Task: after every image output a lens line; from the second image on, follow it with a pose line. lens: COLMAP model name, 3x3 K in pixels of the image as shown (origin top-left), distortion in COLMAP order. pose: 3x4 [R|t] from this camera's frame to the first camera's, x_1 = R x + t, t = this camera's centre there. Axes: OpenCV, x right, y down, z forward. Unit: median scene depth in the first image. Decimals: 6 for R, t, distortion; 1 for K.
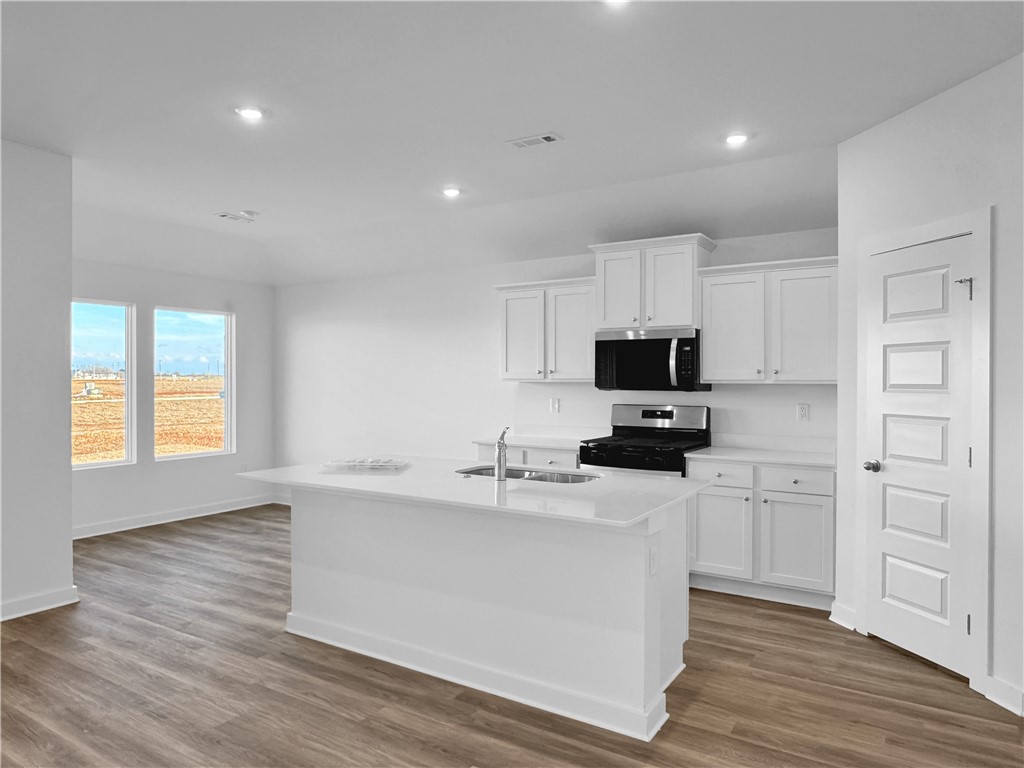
lens RADIAL K [[670.2, 0, 514.8], [0, 670.2, 379.0], [0, 0, 1]] dist [-0.034147, -0.001397]
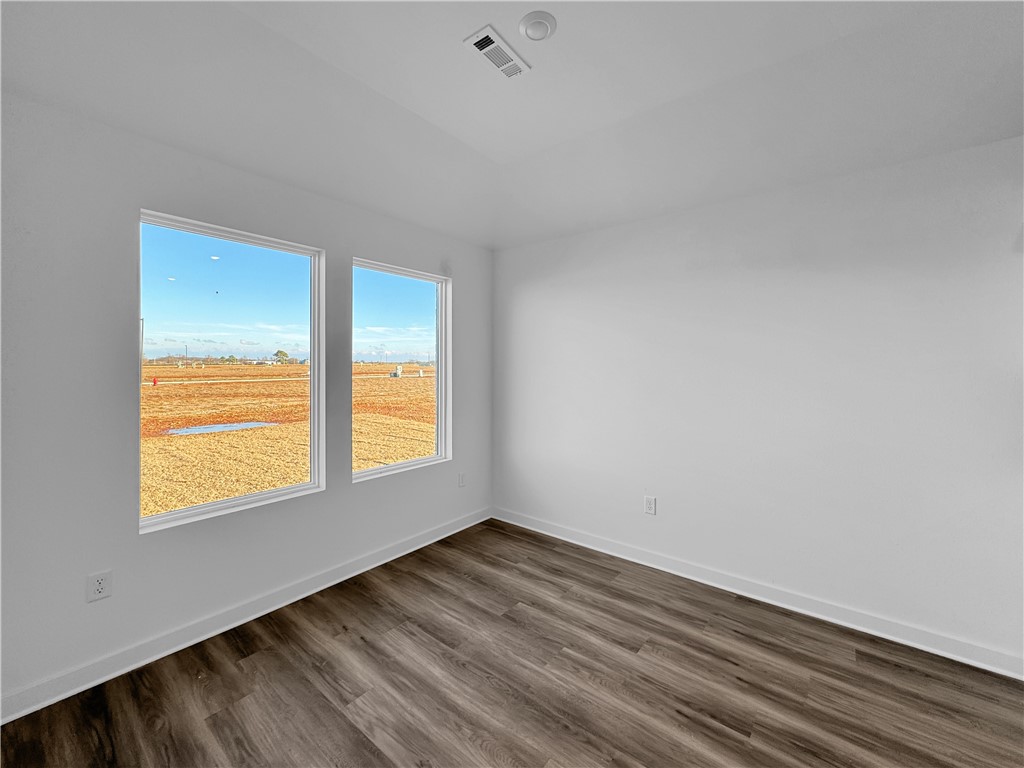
lens RADIAL K [[426.5, 0, 508.6], [0, 426.5, 378.8], [0, 0, 1]] dist [0.002856, 0.000114]
pose [[0.989804, 0.015360, -0.141607, -0.274157], [-0.011357, 0.999514, 0.029034, -0.000135], [0.141984, -0.027130, 0.989497, 0.501563]]
